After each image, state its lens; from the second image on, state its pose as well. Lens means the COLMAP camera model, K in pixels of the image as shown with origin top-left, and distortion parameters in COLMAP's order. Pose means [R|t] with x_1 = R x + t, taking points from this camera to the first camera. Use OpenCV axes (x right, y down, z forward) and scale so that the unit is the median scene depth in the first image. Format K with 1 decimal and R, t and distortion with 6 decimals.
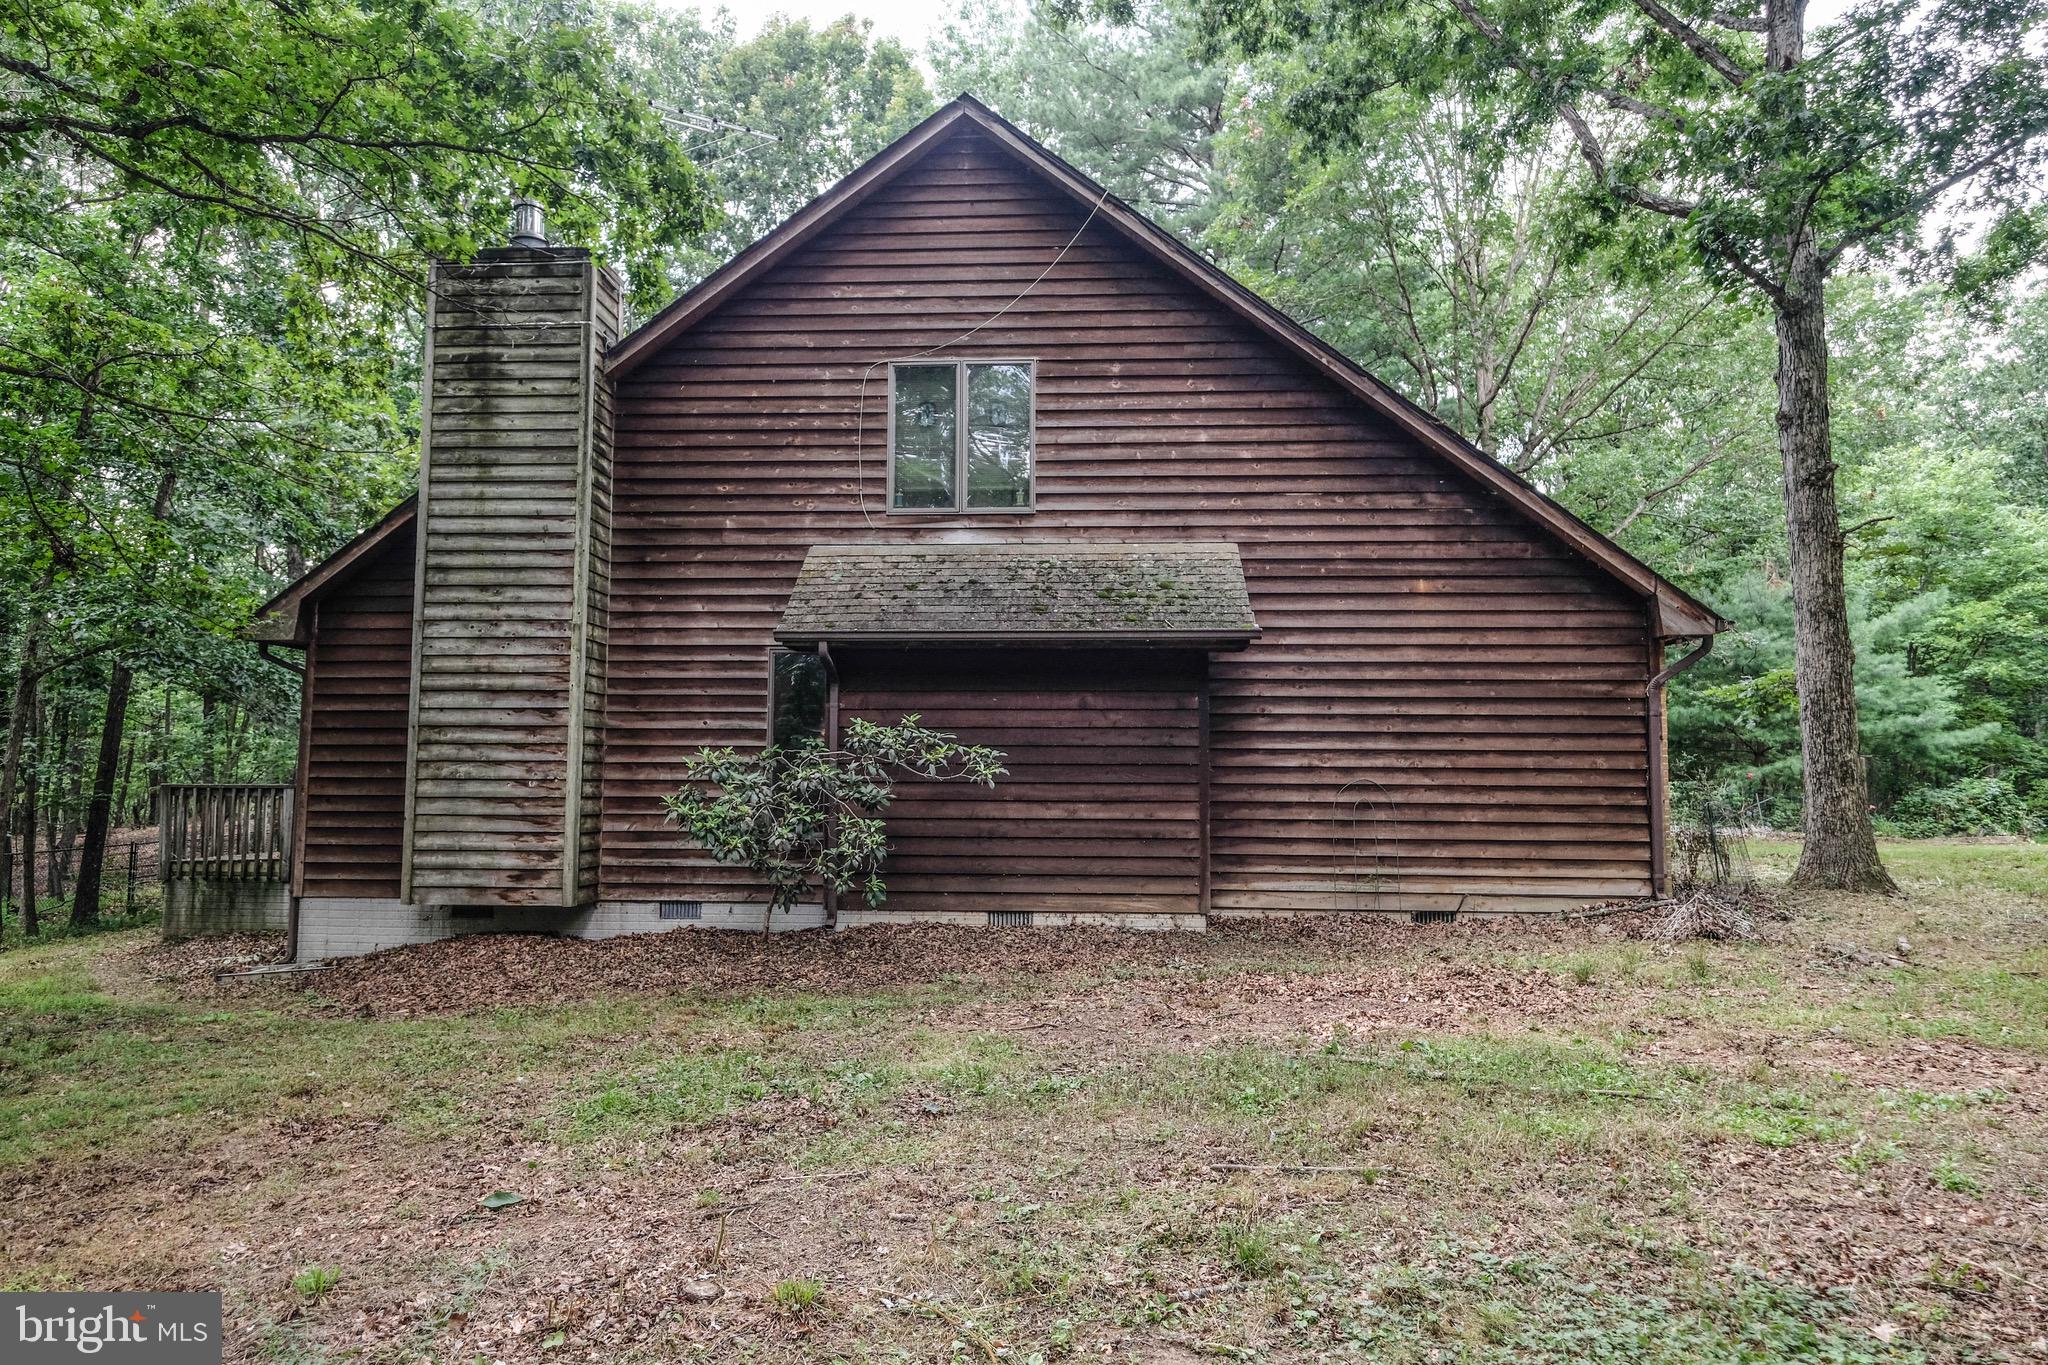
lens RADIAL K [[1239.8, 0, 1024.0], [0, 1239.8, 682.5], [0, 0, 1]] dist [0.000984, 0.000384]
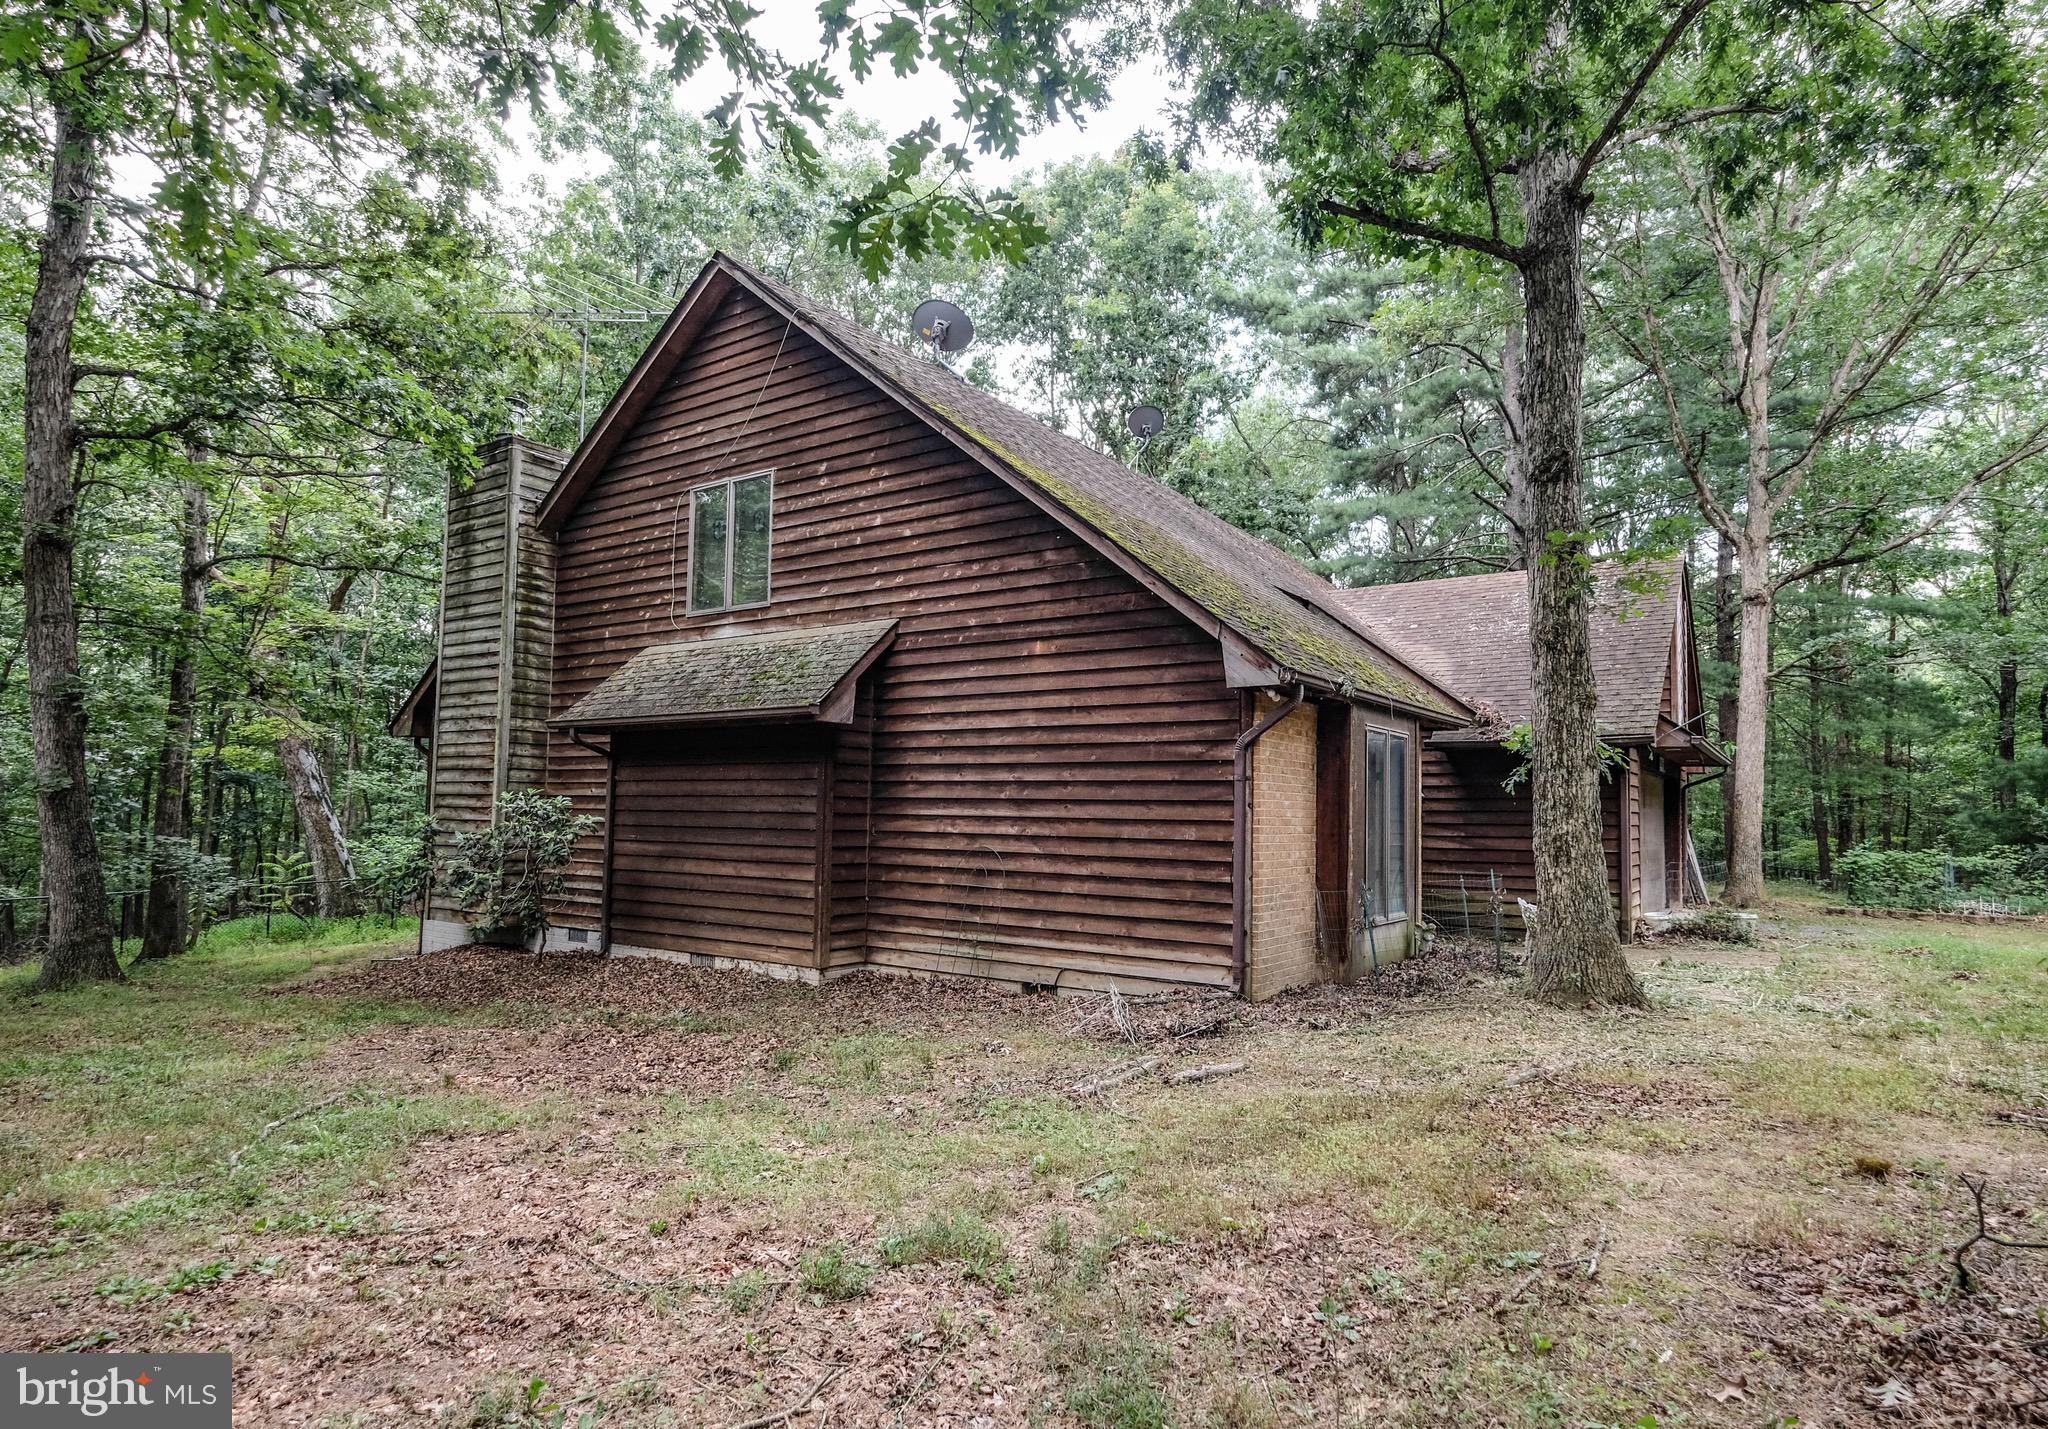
lens RADIAL K [[1101.5, 0, 1025.1], [0, 1101.5, 747.0], [0, 0, 1]] dist [-0.002639, -0.000212]
pose [[0.866899, -0.024290, -0.497891, 0.740618], [0.031517, 0.999485, 0.006115, -0.005970], [0.497486, -0.020993, 0.867218, 0.247264]]
